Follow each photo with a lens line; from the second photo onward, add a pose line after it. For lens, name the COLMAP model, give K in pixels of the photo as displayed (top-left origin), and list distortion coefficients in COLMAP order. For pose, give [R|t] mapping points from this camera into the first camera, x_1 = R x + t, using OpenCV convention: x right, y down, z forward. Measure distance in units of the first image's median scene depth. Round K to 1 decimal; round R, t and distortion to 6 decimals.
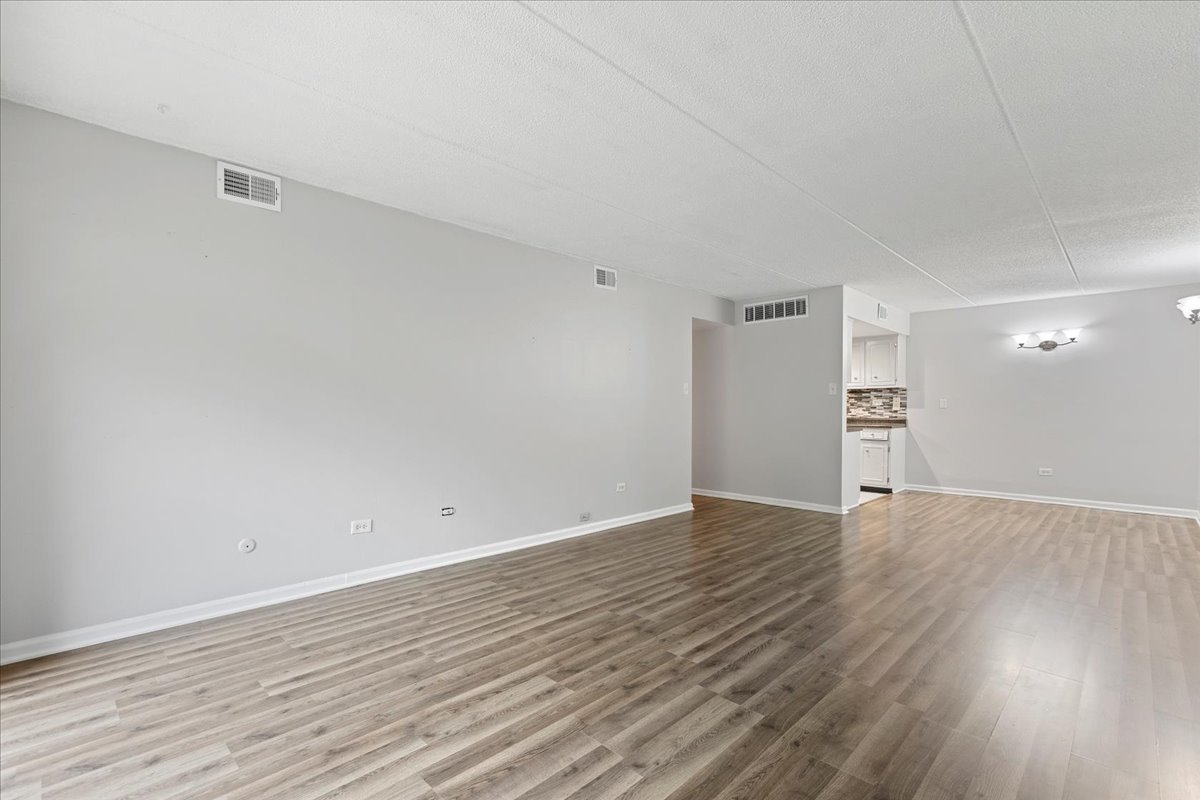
lens RADIAL K [[541.3, 0, 602.2], [0, 541.3, 428.3], [0, 0, 1]] dist [-0.005584, 0.001455]
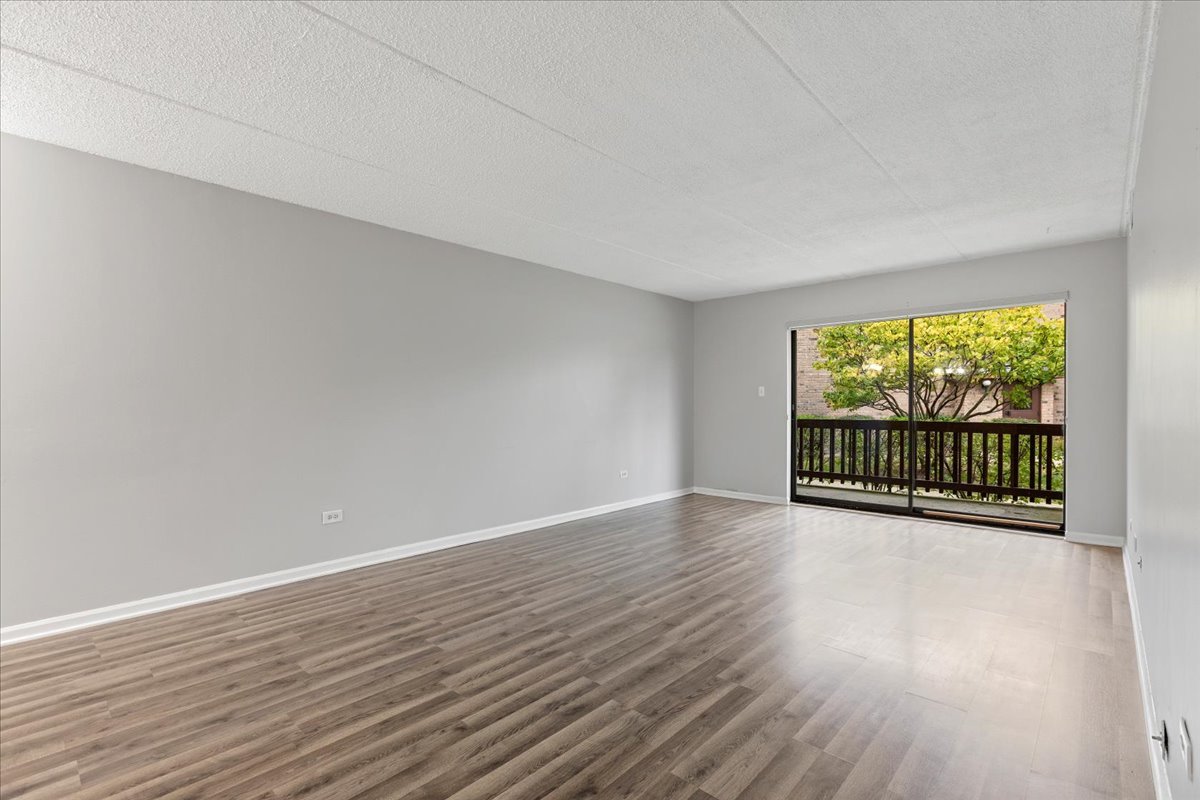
lens RADIAL K [[541.3, 0, 611.6], [0, 541.3, 409.3], [0, 0, 1]] dist [-0.005584, 0.001455]
pose [[-0.998966, -0.001642, -0.045443, 0.392421], [-0.003770, 0.998898, 0.046779, -0.061915], [0.045316, 0.046902, -0.997871, 1.632462]]
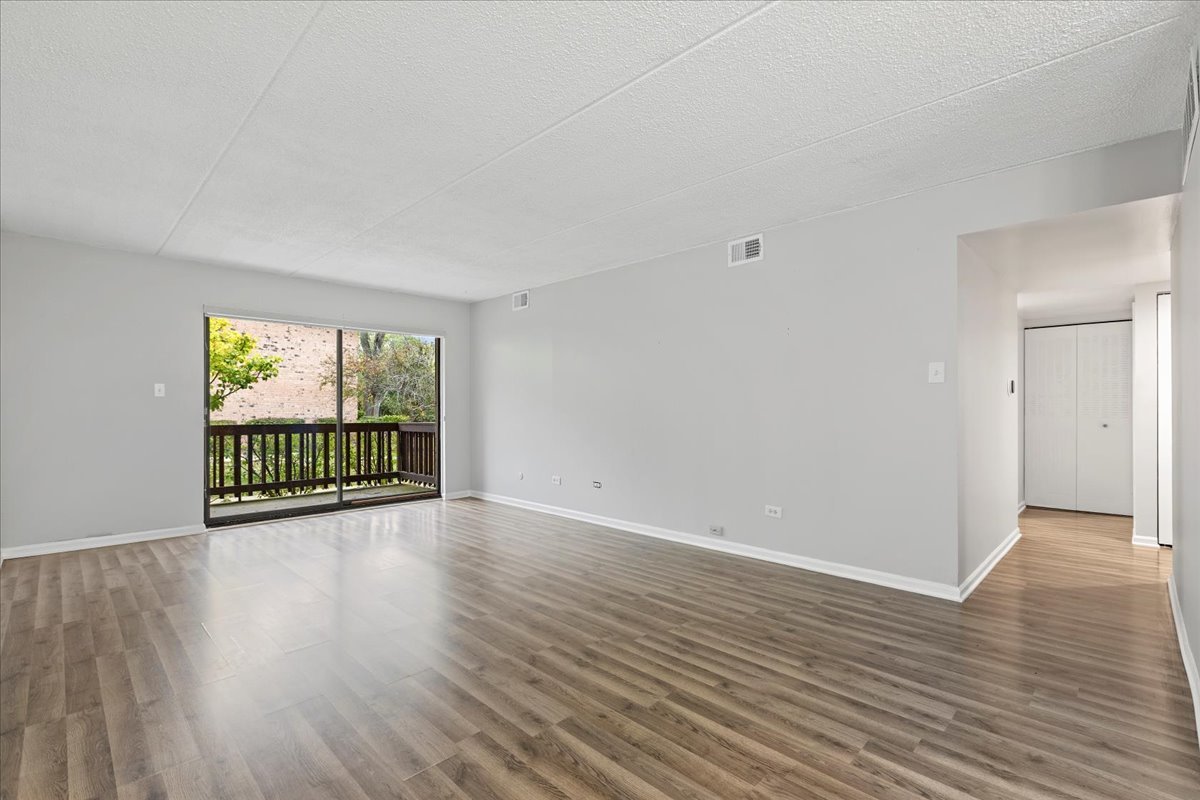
lens RADIAL K [[541.3, 0, 596.9], [0, 541.3, 410.5], [0, 0, 1]] dist [-0.005584, 0.001455]
pose [[-0.006151, 0.003060, -0.999976, 1.075572], [-0.036016, 0.999346, 0.003280, -0.035492], [0.999332, 0.036035, -0.006037, 1.008787]]
